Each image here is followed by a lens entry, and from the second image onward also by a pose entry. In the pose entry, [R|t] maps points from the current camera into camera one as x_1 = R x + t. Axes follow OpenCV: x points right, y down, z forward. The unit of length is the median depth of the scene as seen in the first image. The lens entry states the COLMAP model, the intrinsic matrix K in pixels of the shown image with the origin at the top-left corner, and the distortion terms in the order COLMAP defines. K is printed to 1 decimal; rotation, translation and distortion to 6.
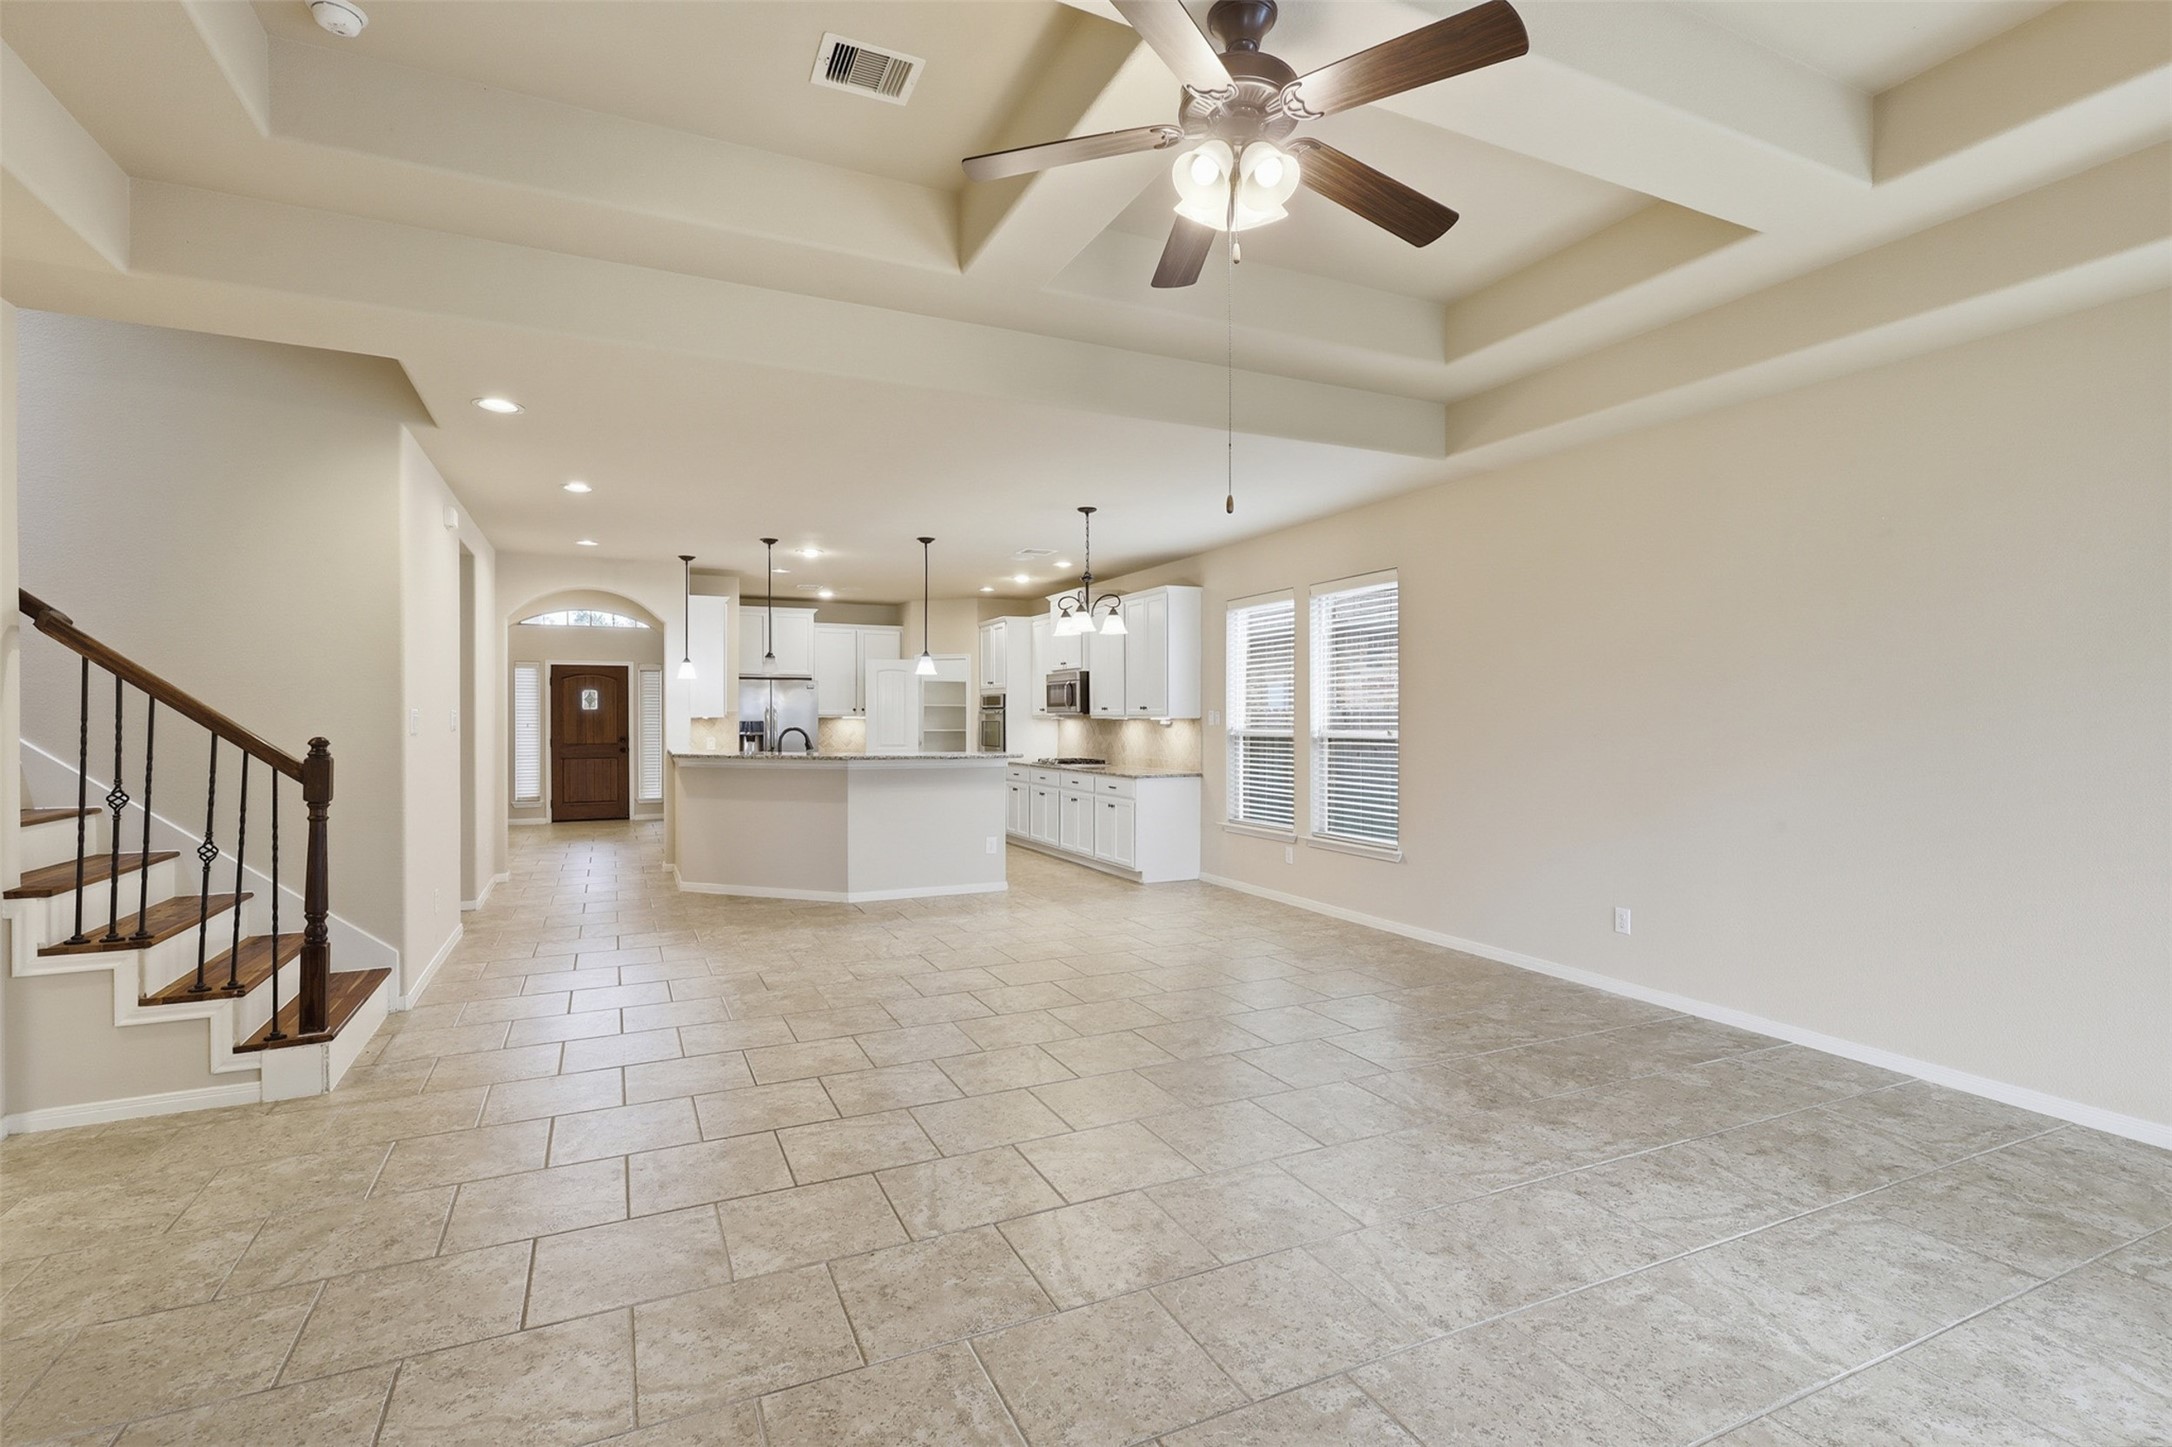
lens RADIAL K [[1011.4, 0, 1088.8], [0, 1011.4, 716.5], [0, 0, 1]] dist [0.004802, 0.000081]
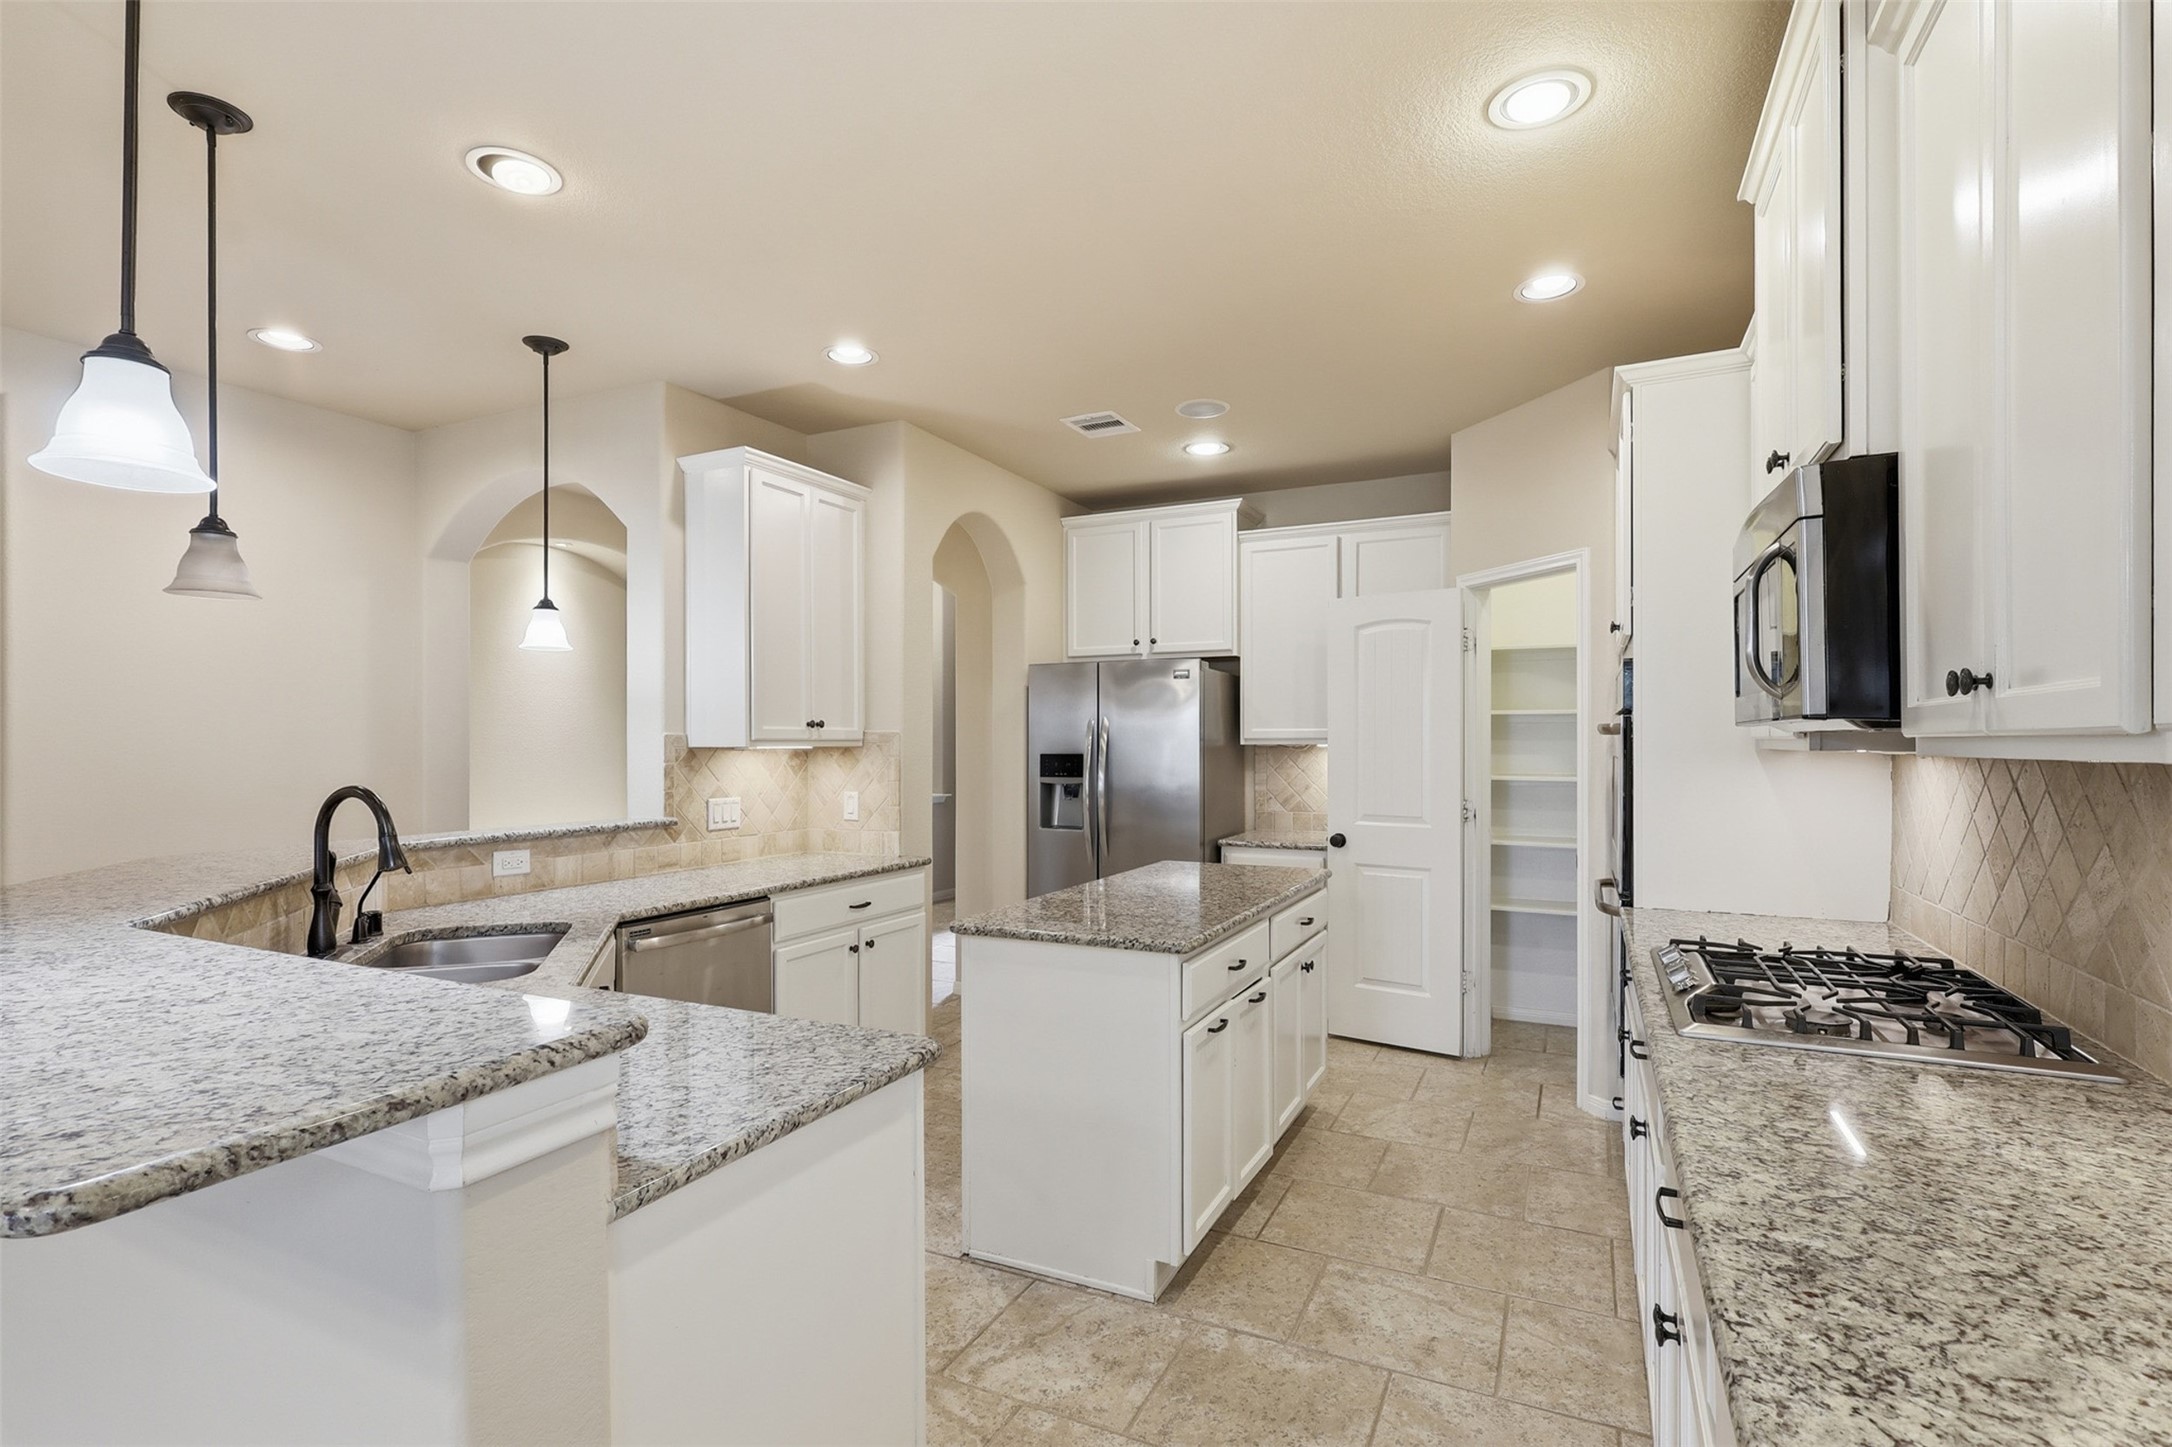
lens RADIAL K [[1030.7, 0, 1084.7], [0, 1030.7, 729.2], [0, 0, 1]] dist [0.000389, 0.000463]
pose [[0.626772, -0.013707, -0.779082, 0.114203], [0.006149, 0.999901, -0.012646, -0.001363], [0.779179, 0.003136, 0.626794, 2.003343]]
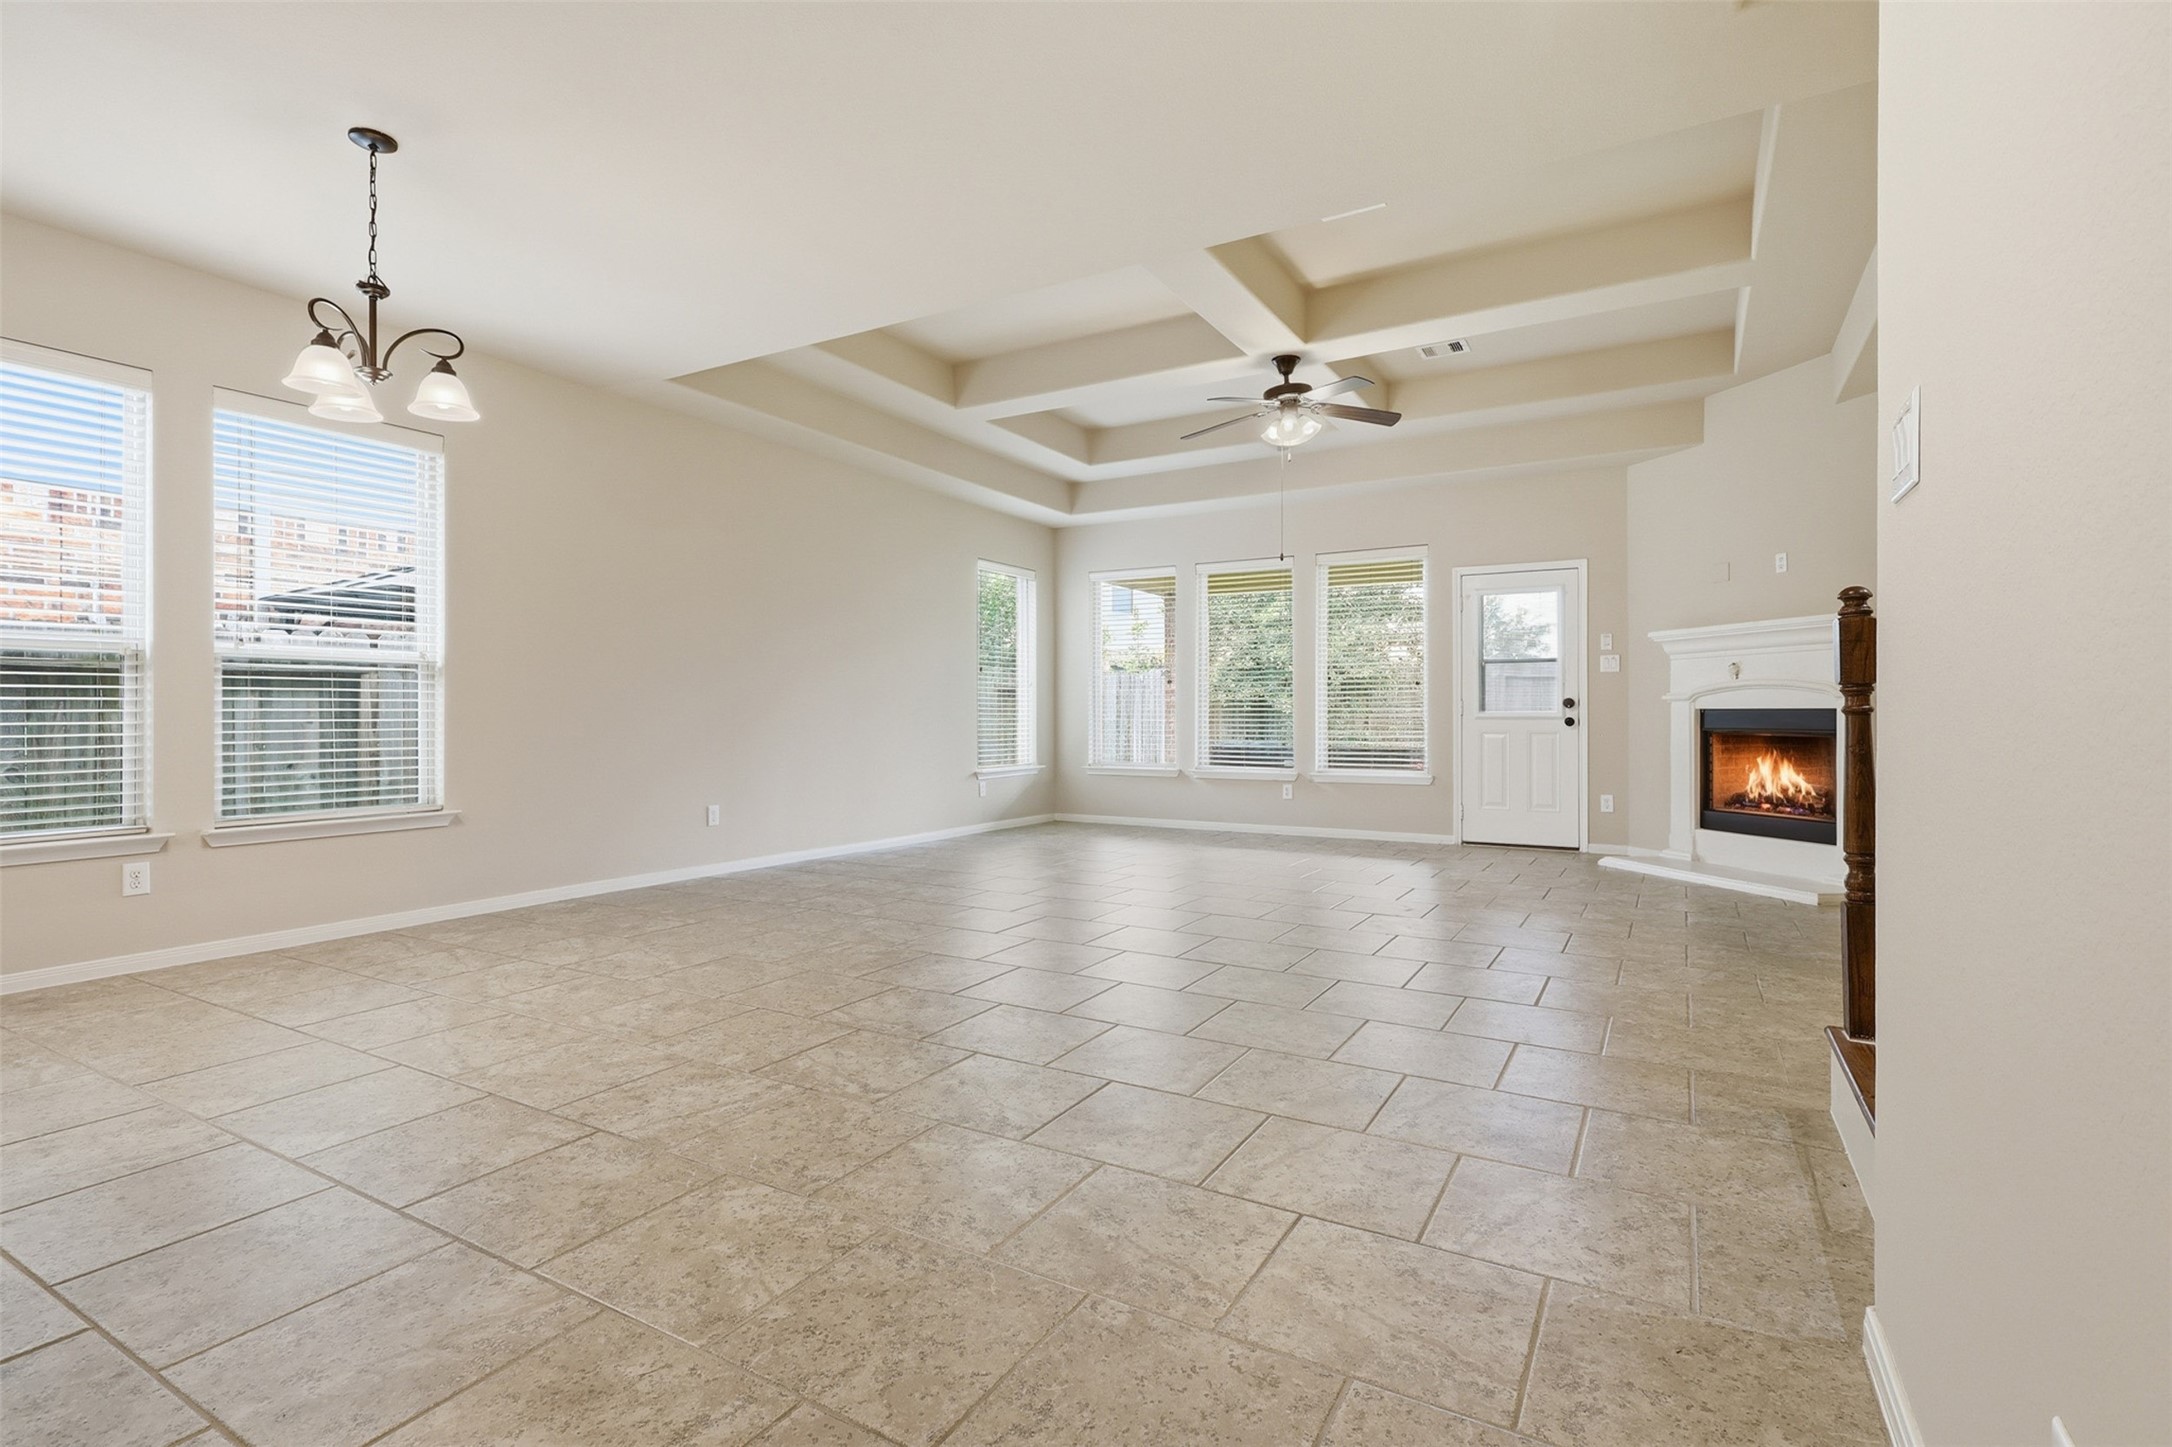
lens RADIAL K [[1013.2, 0, 1086.5], [0, 1013.2, 708.2], [0, 0, 1]] dist [0.004399, 0.000577]
pose [[-0.564271, 0.004402, 0.825578, -0.962330], [-0.002768, 0.999970, -0.007224, 0.098882], [-0.825585, -0.006362, -0.564241, 1.681929]]
